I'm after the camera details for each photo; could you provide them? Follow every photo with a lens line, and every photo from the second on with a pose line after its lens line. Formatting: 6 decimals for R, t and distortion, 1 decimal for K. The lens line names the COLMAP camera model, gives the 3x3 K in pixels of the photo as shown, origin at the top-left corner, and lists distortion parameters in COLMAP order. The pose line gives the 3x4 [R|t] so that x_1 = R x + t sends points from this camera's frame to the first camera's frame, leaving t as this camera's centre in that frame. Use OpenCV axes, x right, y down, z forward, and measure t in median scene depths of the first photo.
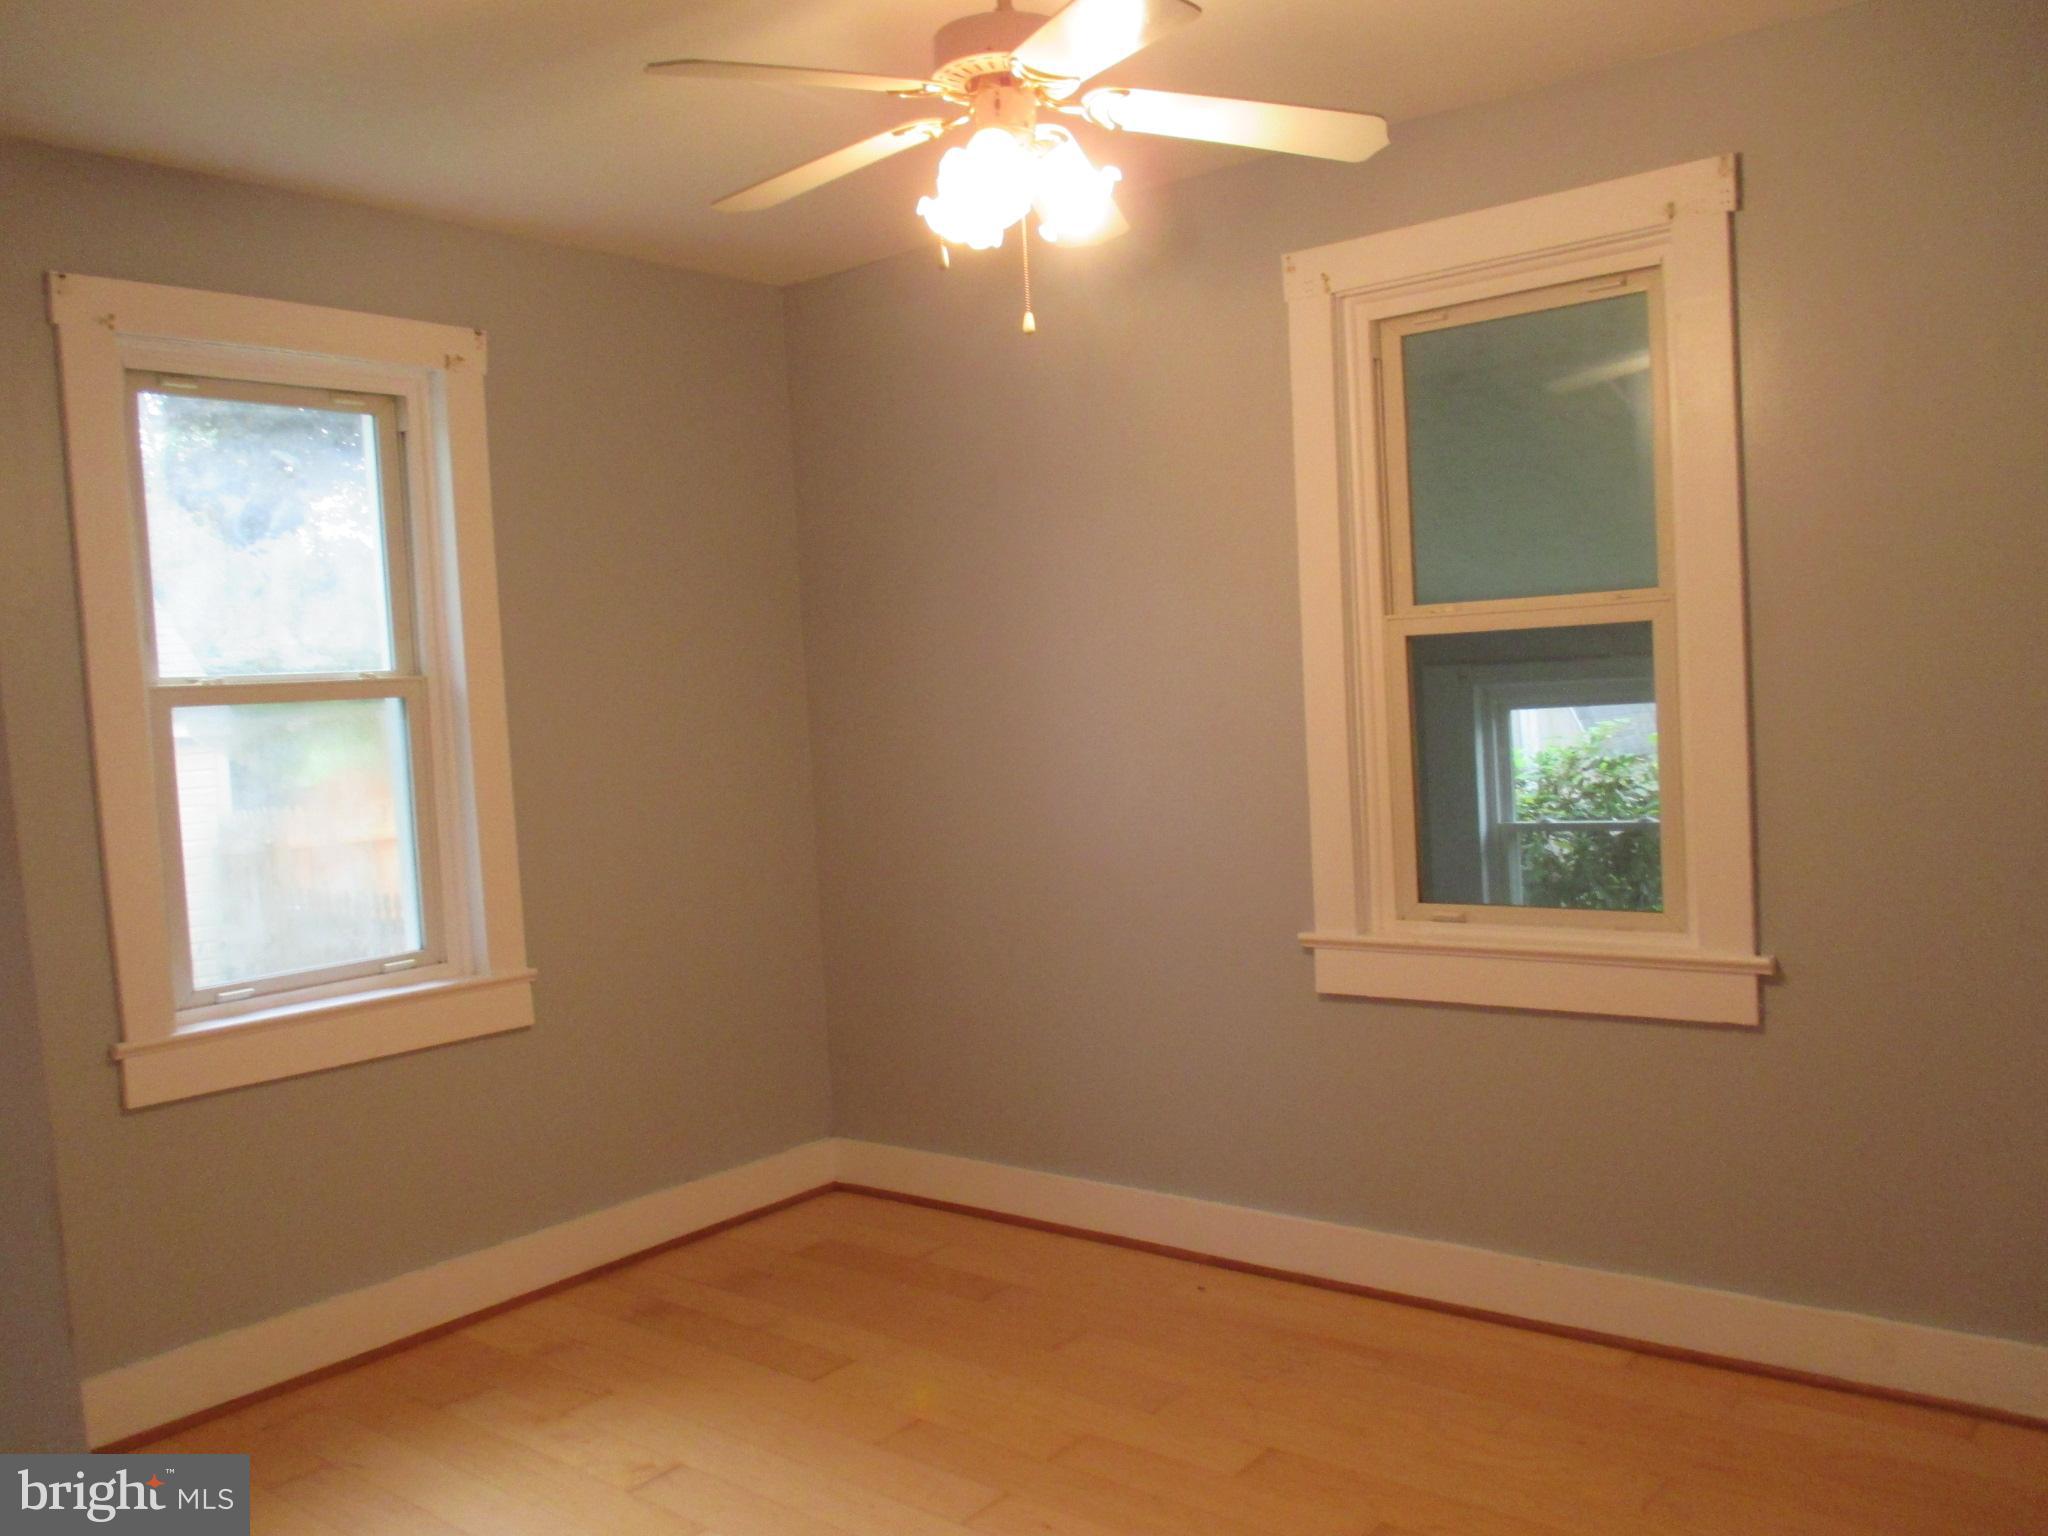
lens RADIAL K [[1720.1, 0, 1014.0], [0, 1720.1, 778.1], [0, 0, 1]] dist [-0.027731, 0.004587]
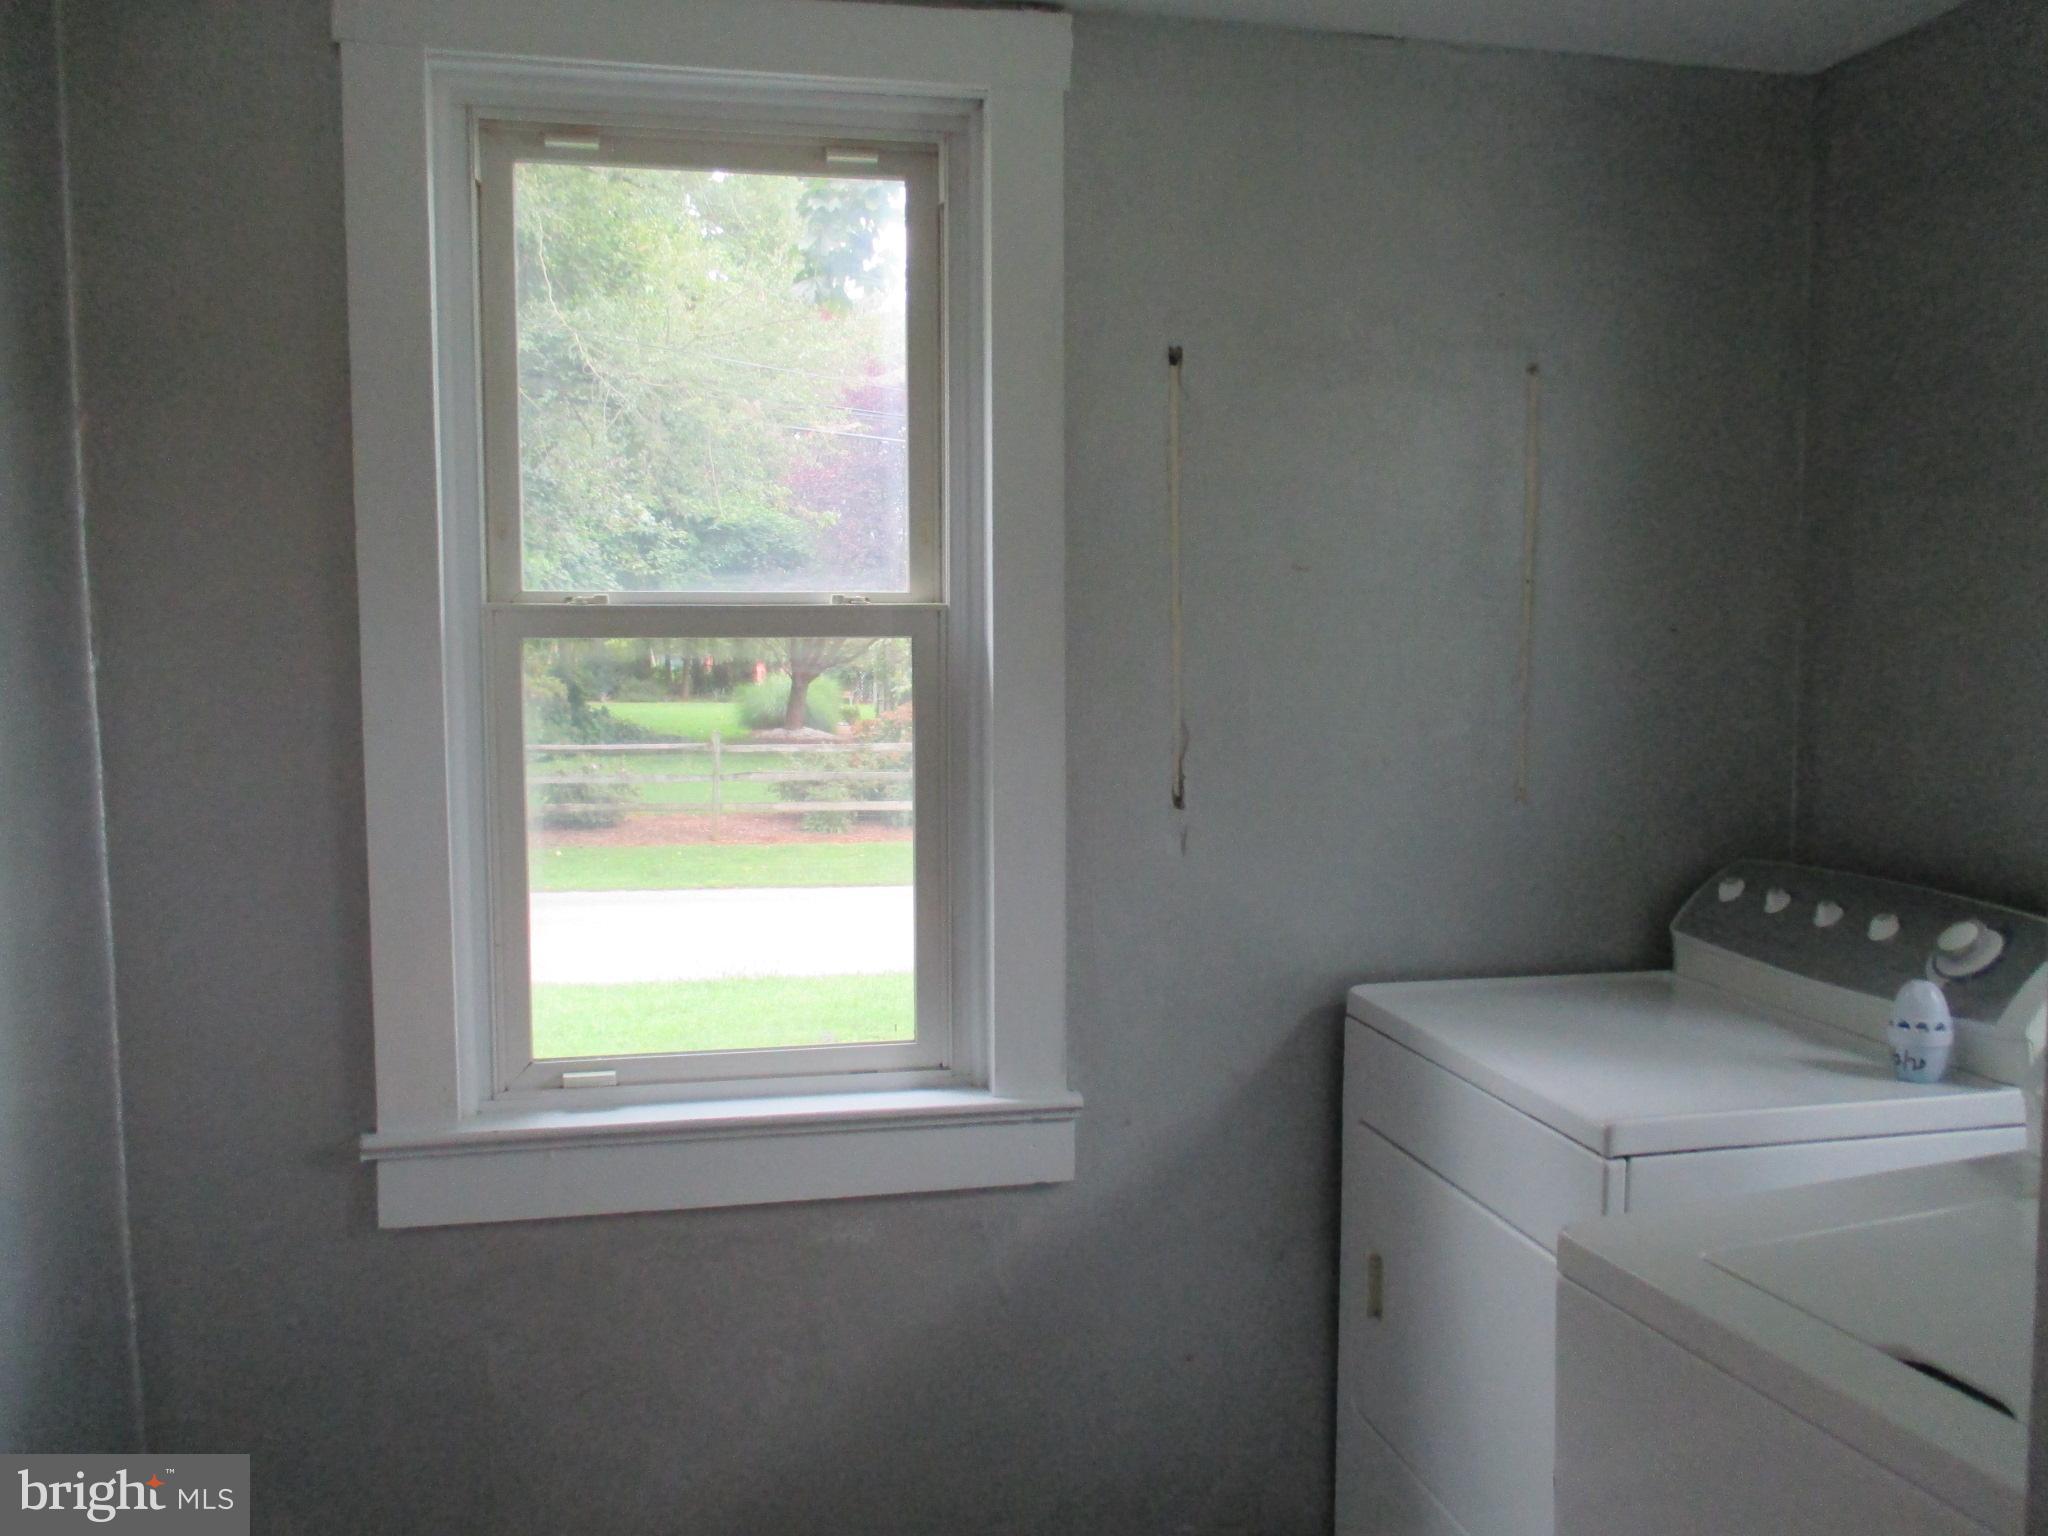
lens RADIAL K [[1720.1, 0, 1014.0], [0, 1720.1, 778.1], [0, 0, 1]] dist [-0.027731, 0.004587]
pose [[0.780305, 0.104305, -0.616640, 0.061793], [-0.080122, 0.994542, 0.066840, -0.042001], [0.620246, -0.002749, 0.784403, 0.545105]]
